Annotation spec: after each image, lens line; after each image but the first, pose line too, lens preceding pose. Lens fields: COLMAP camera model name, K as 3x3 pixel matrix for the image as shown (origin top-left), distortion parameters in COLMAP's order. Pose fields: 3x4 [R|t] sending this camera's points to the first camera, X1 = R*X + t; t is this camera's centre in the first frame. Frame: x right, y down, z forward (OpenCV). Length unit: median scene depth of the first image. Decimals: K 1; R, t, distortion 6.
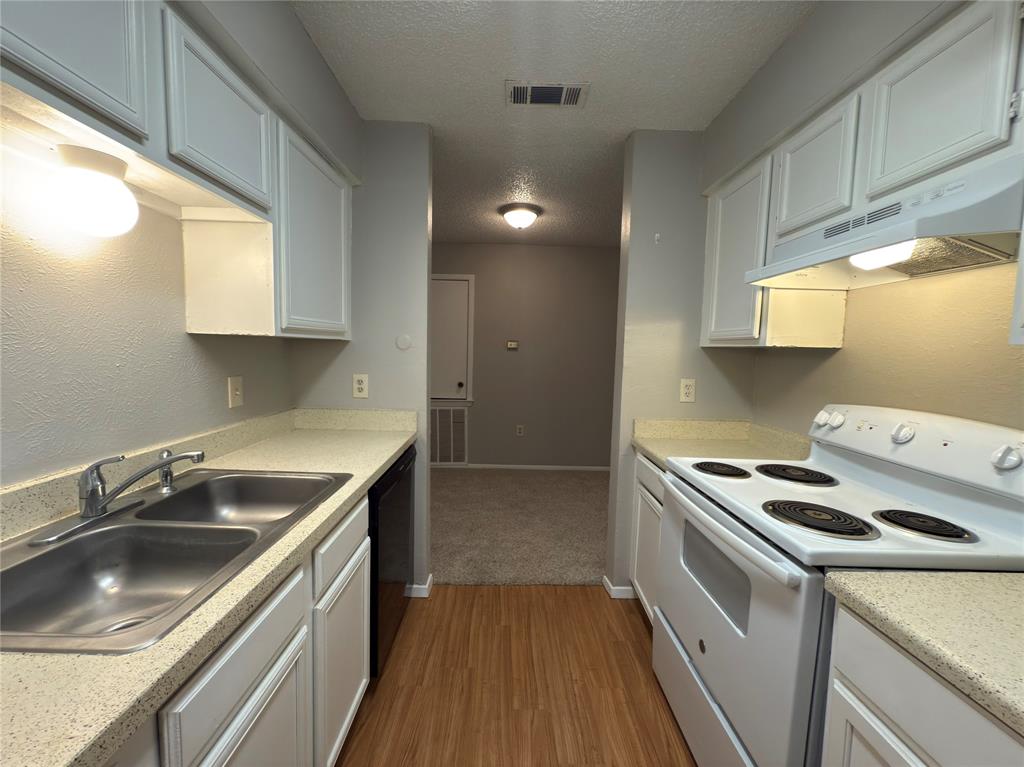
lens RADIAL K [[405.3, 0, 511.4], [0, 405.3, 382.4], [0, 0, 1]] dist [0.001065, -0.000060]
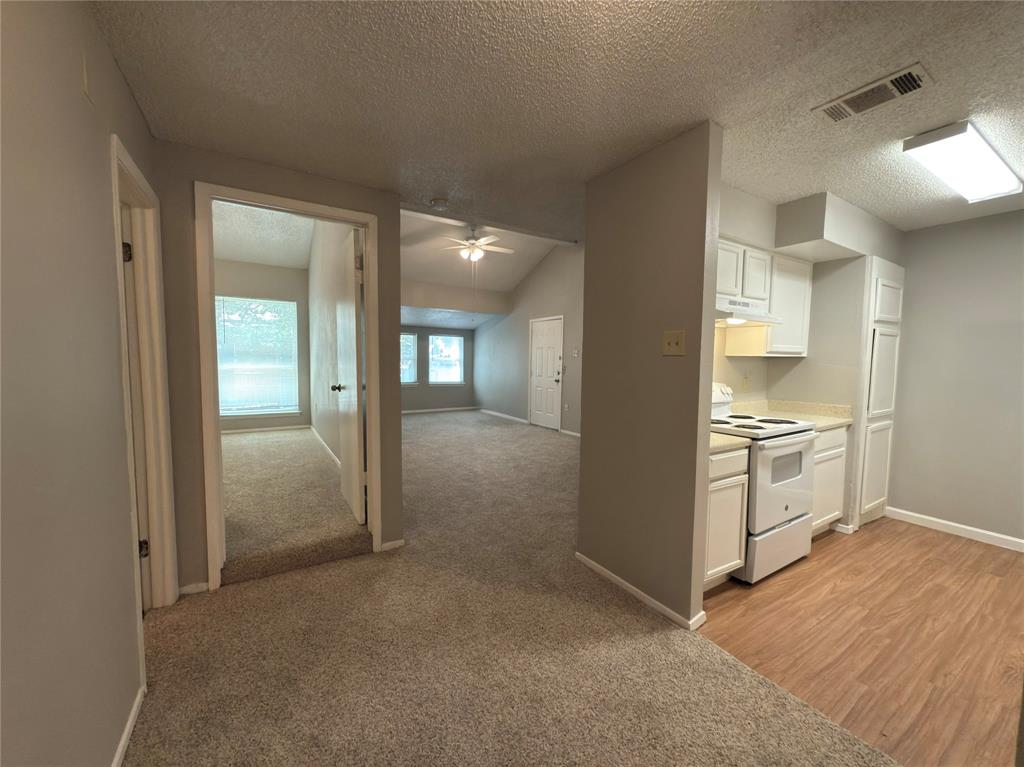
lens RADIAL K [[405.3, 0, 511.4], [0, 405.3, 382.4], [0, 0, 1]] dist [0.001065, -0.000060]
pose [[-0.517059, -0.084290, 0.851789, -0.355242], [0.046700, 0.990879, 0.126402, -0.205032], [-0.854675, 0.105136, -0.508407, 2.307772]]
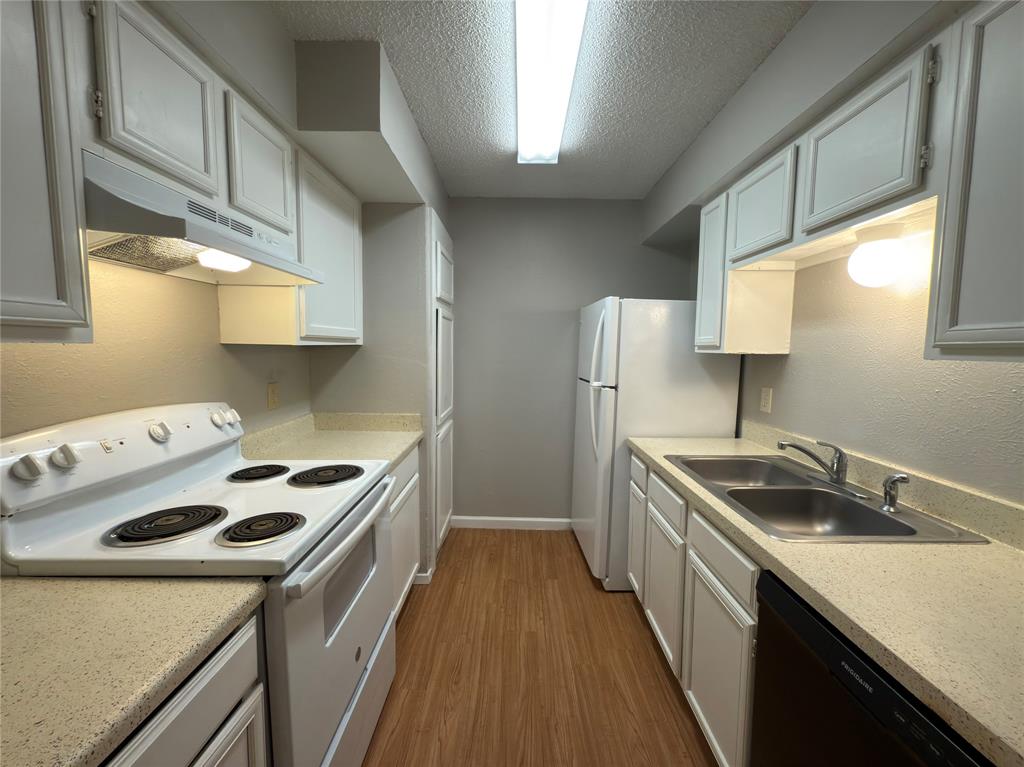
lens RADIAL K [[405.3, 0, 511.4], [0, 405.3, 382.4], [0, 0, 1]] dist [0.001065, -0.000060]
pose [[-0.999071, -0.038097, 0.020122, 0.071130], [-0.034117, 0.984764, 0.170515, -0.135400], [-0.026311, 0.169670, -0.985150, 1.385453]]
